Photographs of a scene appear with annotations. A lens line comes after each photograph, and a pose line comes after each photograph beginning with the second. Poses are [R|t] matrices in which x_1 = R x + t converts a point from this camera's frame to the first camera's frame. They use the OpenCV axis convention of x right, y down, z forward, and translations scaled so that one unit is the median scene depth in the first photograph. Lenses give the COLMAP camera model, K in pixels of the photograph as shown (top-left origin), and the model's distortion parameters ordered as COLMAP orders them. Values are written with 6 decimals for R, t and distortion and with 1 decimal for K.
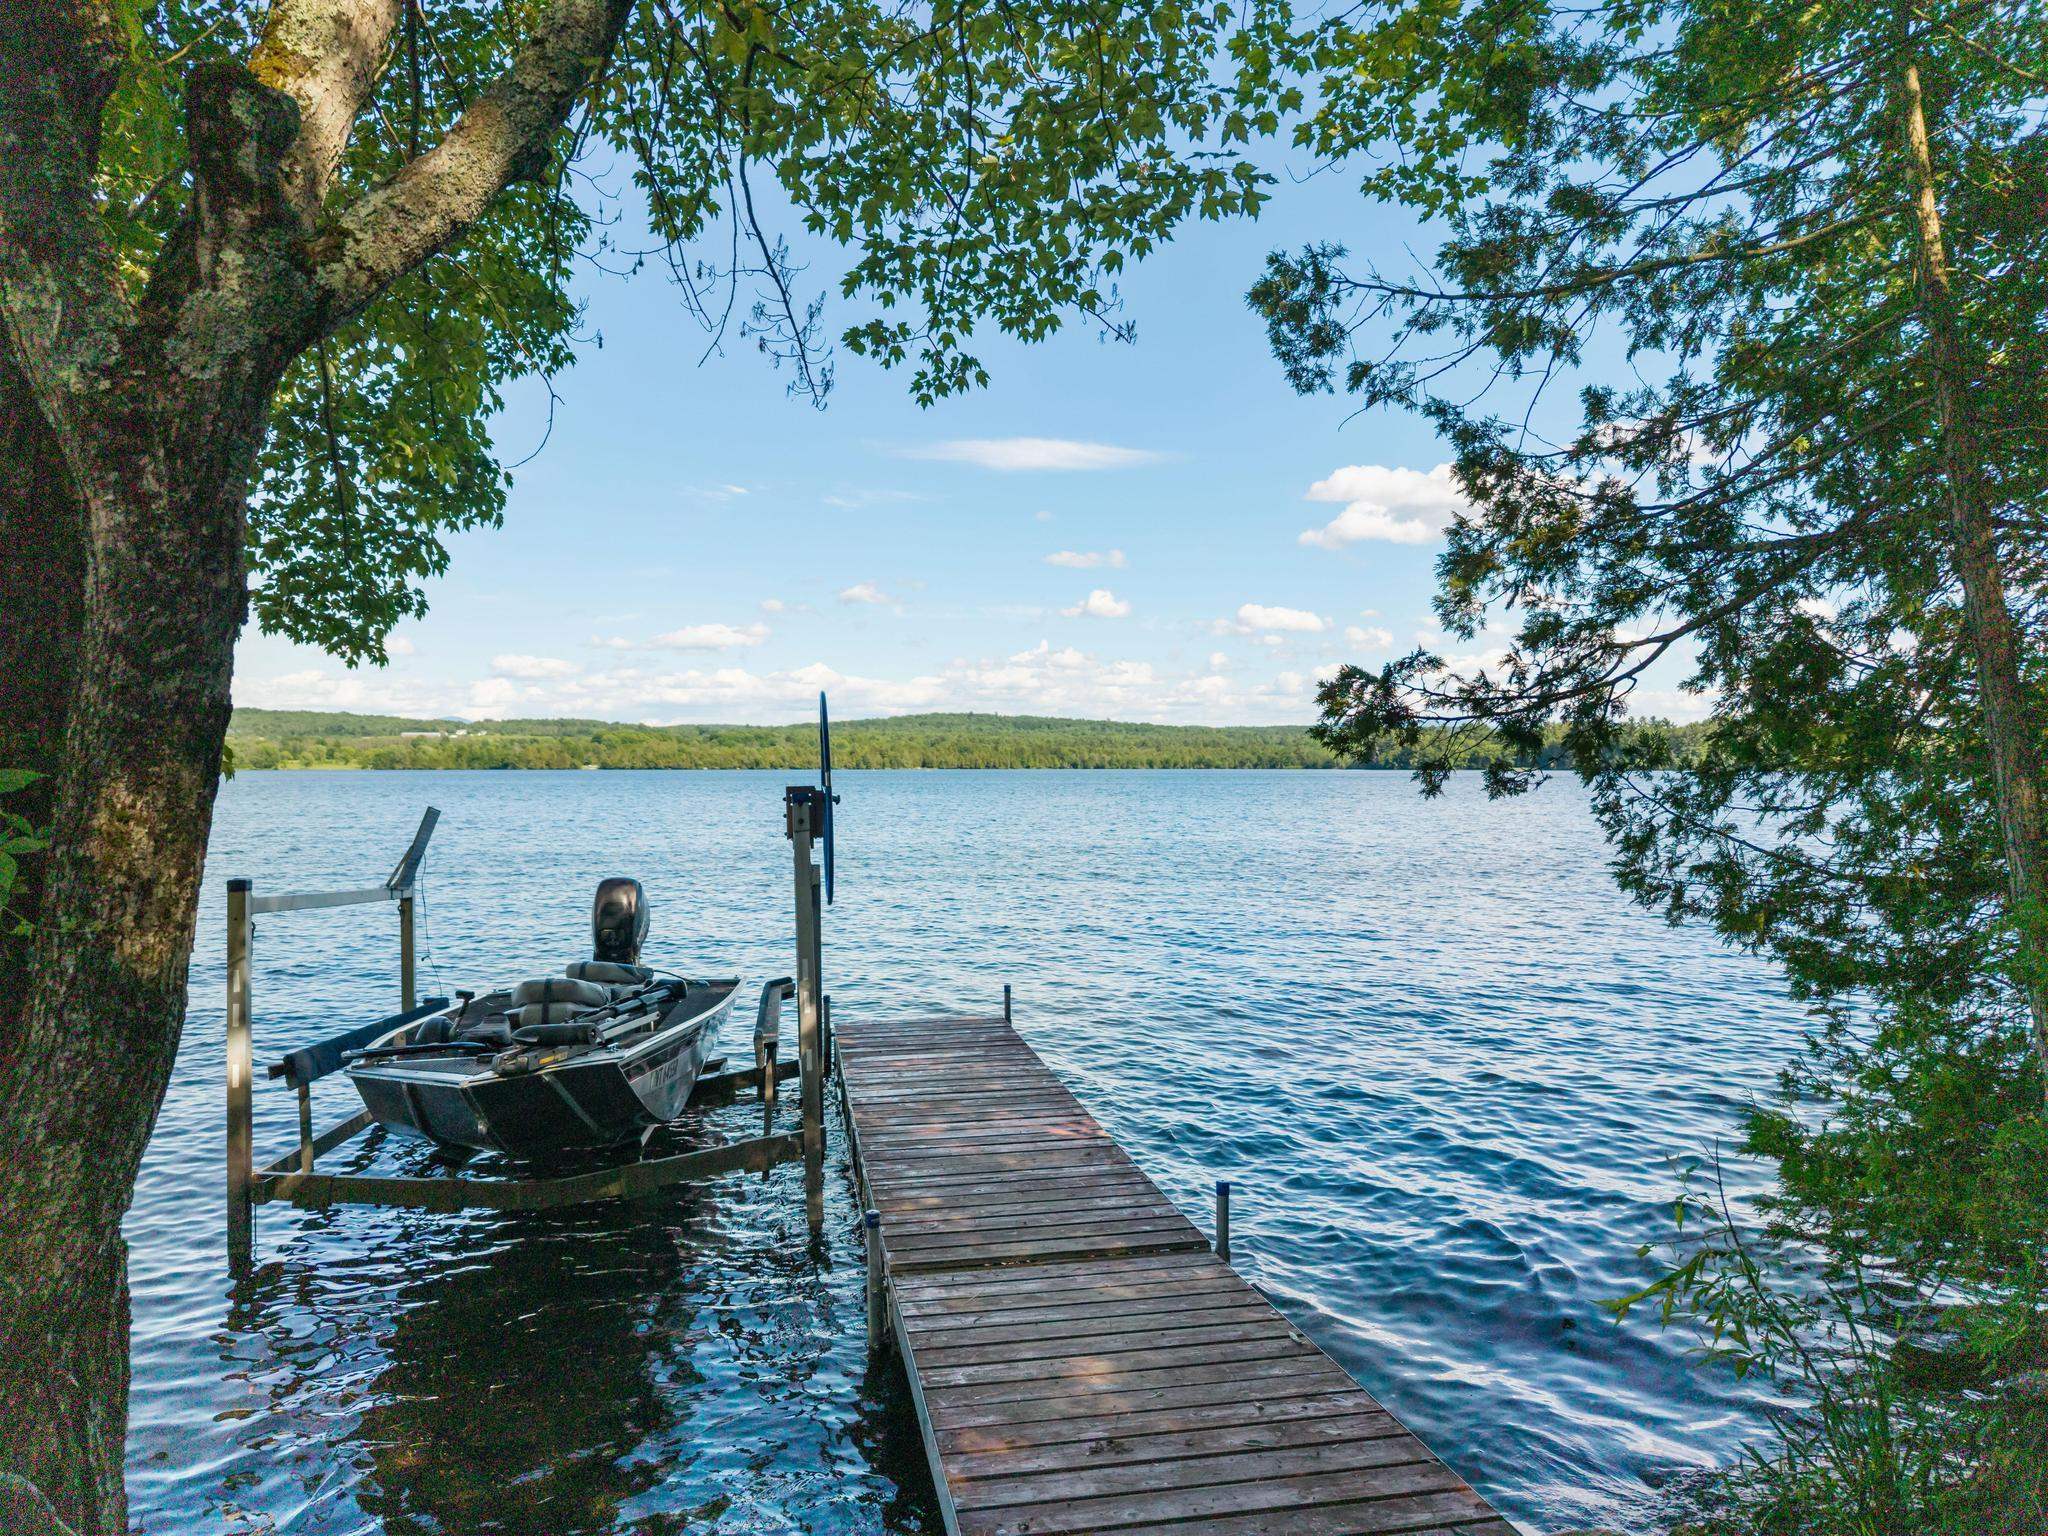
lens RADIAL K [[1443.9, 0, 1030.0], [0, 1443.9, 769.3], [0, 0, 1]] dist [0.050320, -0.059745]
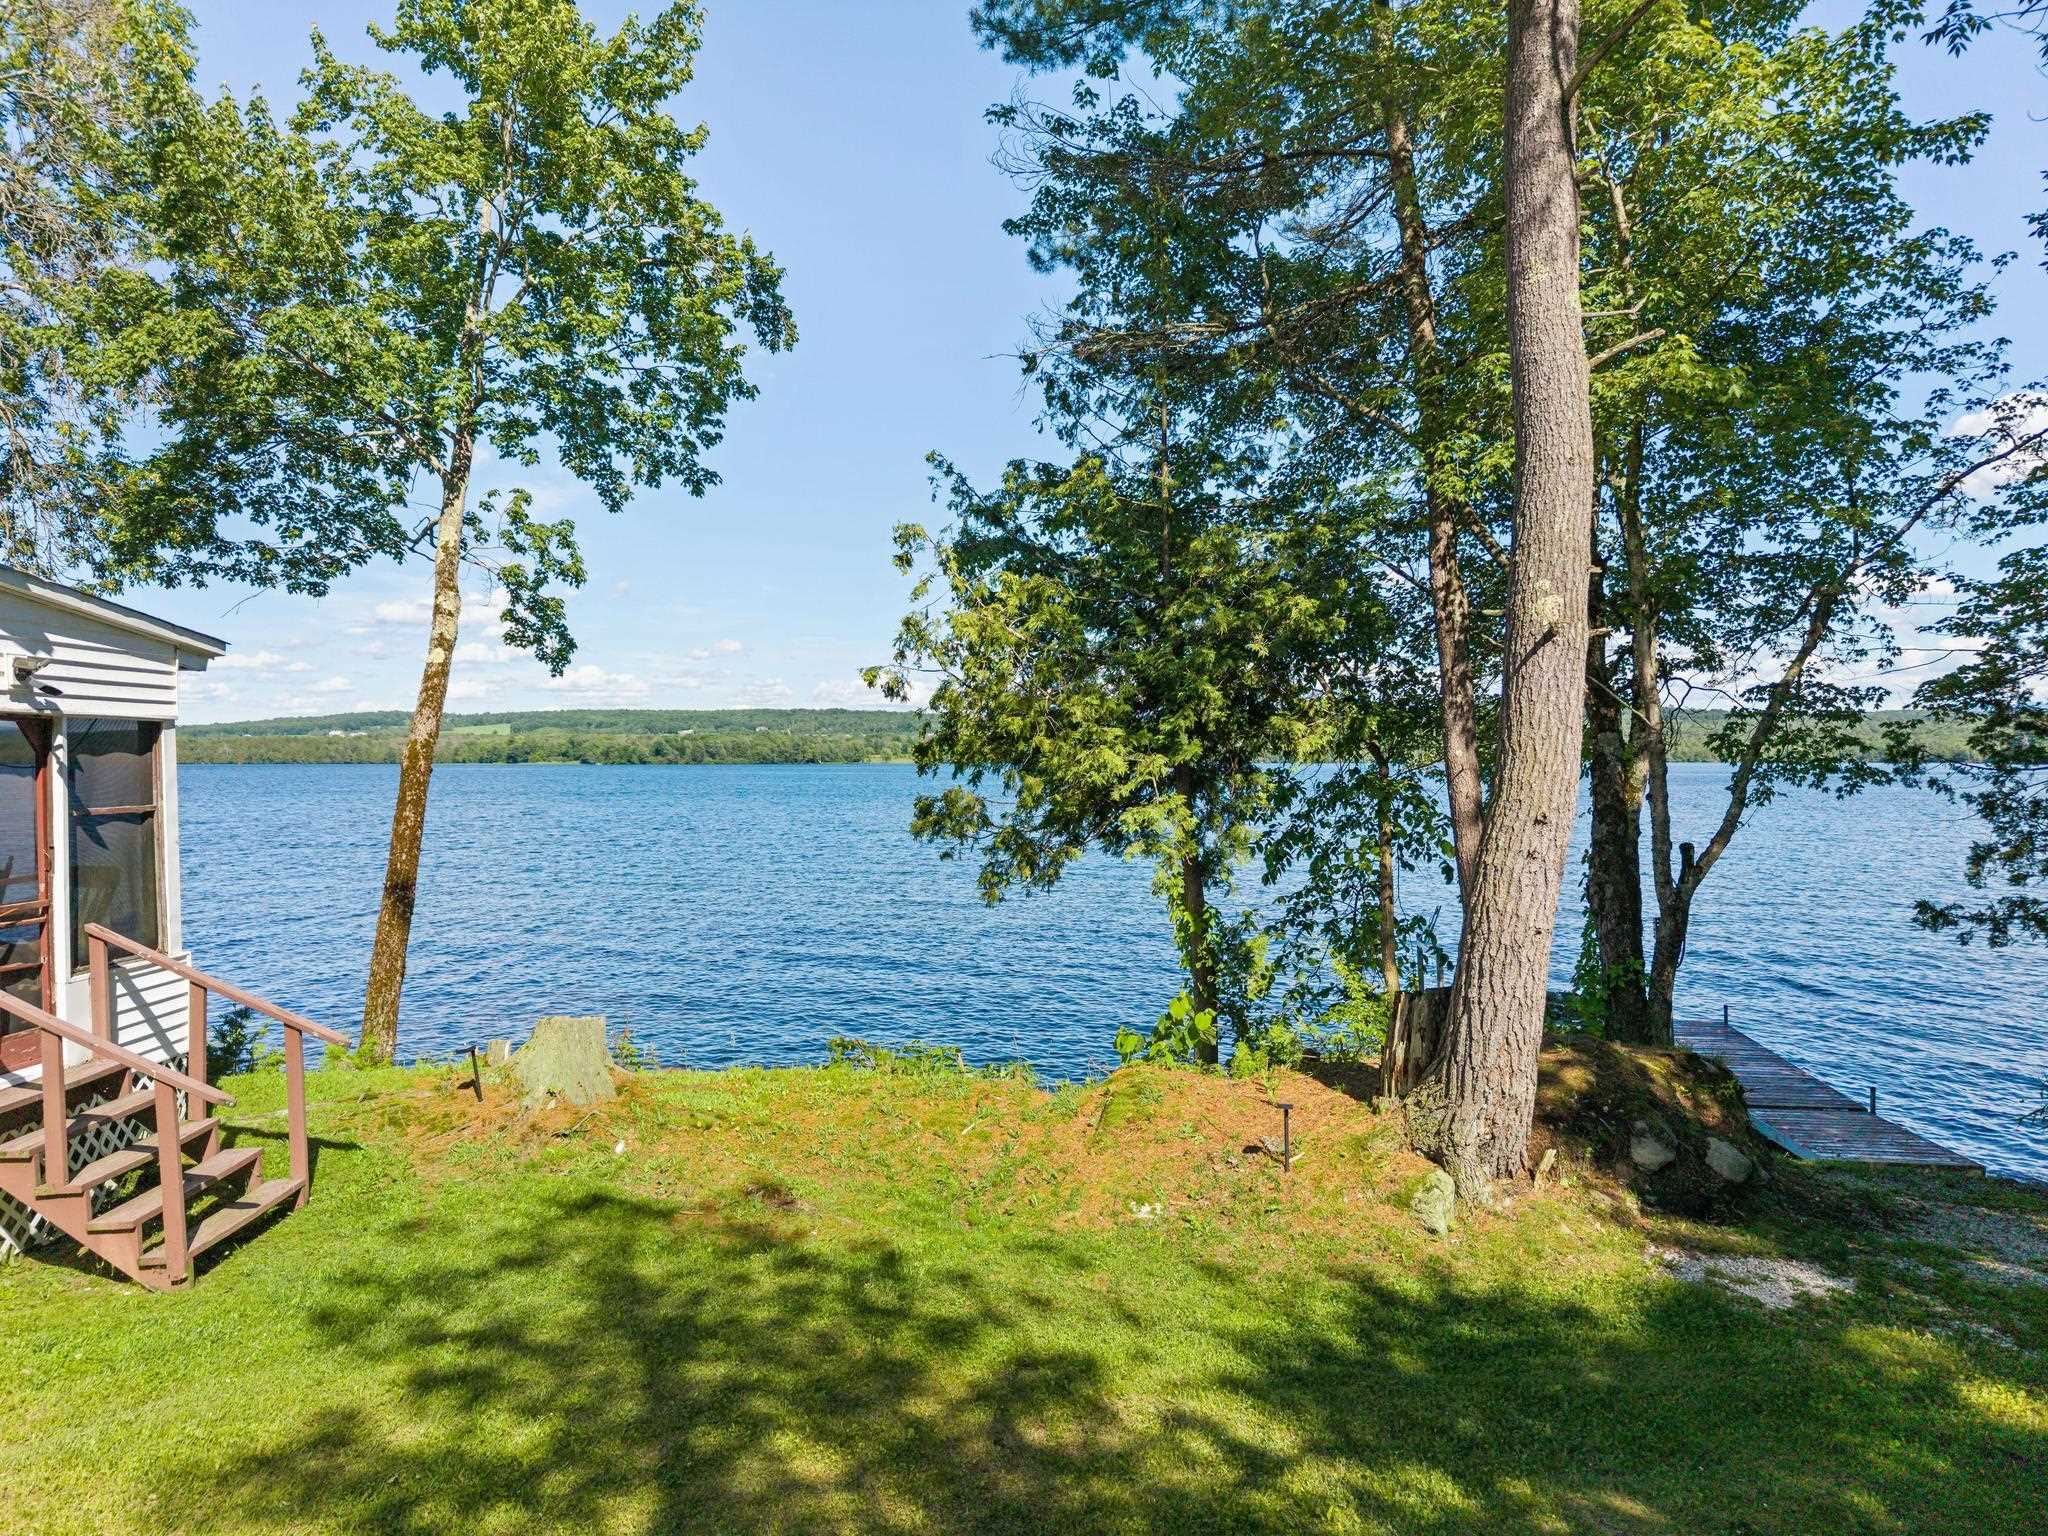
lens RADIAL K [[1443.9, 0, 1030.0], [0, 1443.9, 769.3], [0, 0, 1]] dist [0.050320, -0.059745]
pose [[0.939423, -0.003999, -0.342735, -0.404877], [0.010759, 0.999783, 0.017825, -0.363975], [0.342590, -0.020432, 0.939263, -2.051157]]
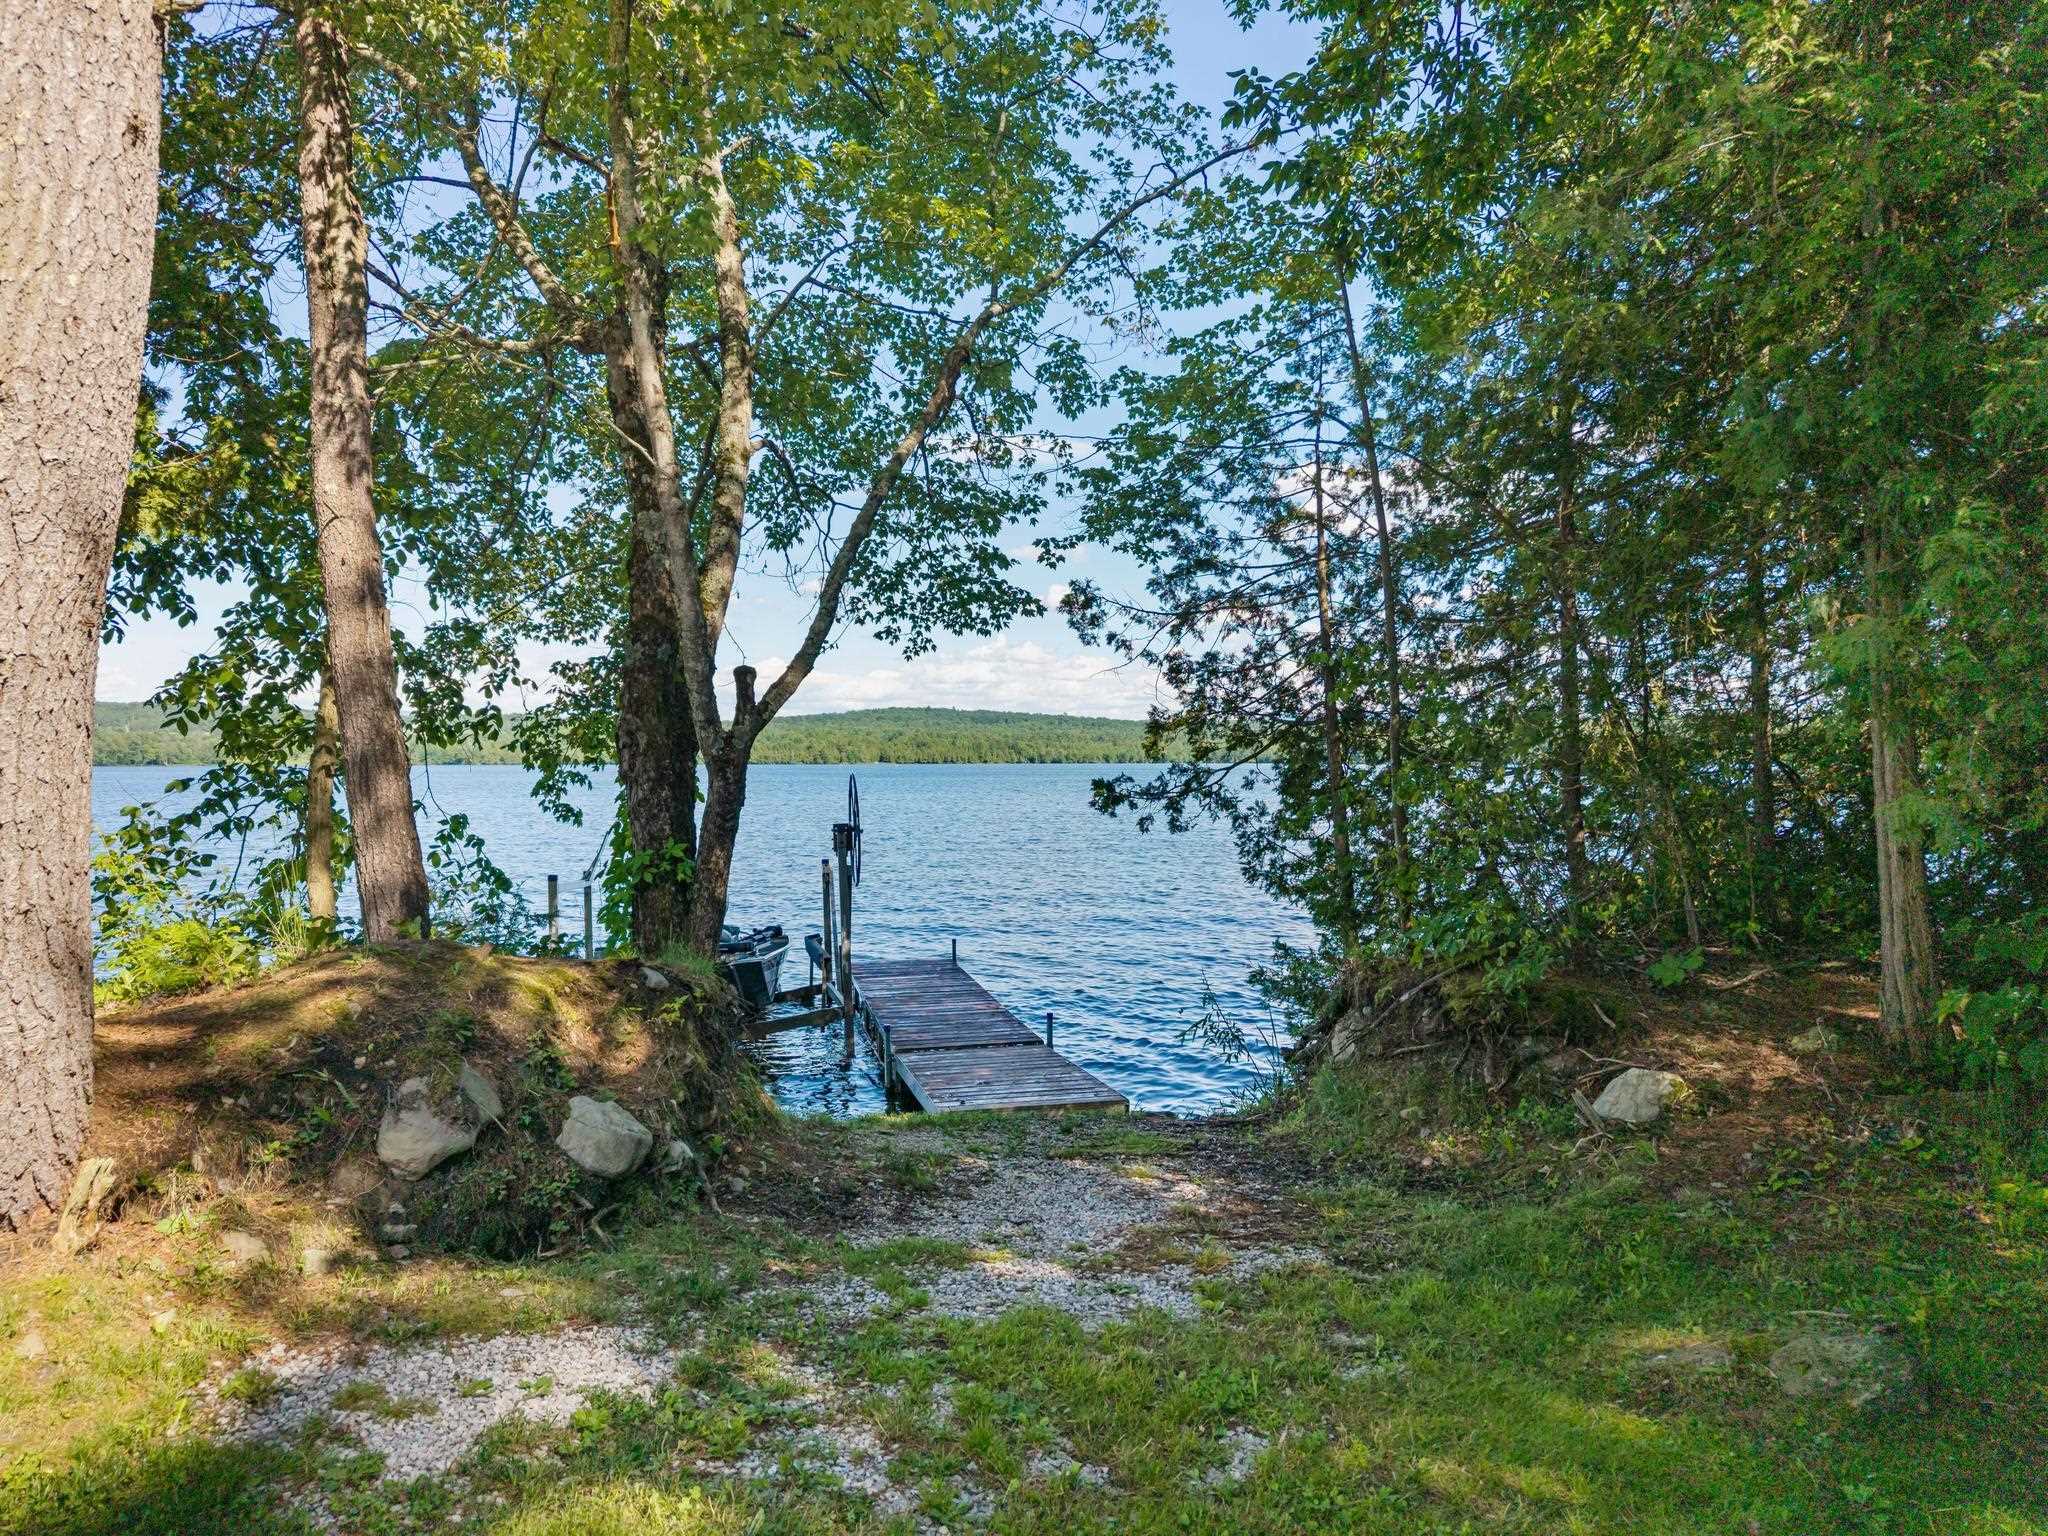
lens RADIAL K [[1369.7, 0, 1137.5], [0, 1369.7, 771.8], [0, 0, 1]] dist [0.004673, -0.034834]
pose [[0.994220, -0.002715, 0.107325, 0.045785], [0.001218, 0.999901, 0.014010, -0.100652], [-0.107352, -0.013798, 0.994125, -1.039677]]
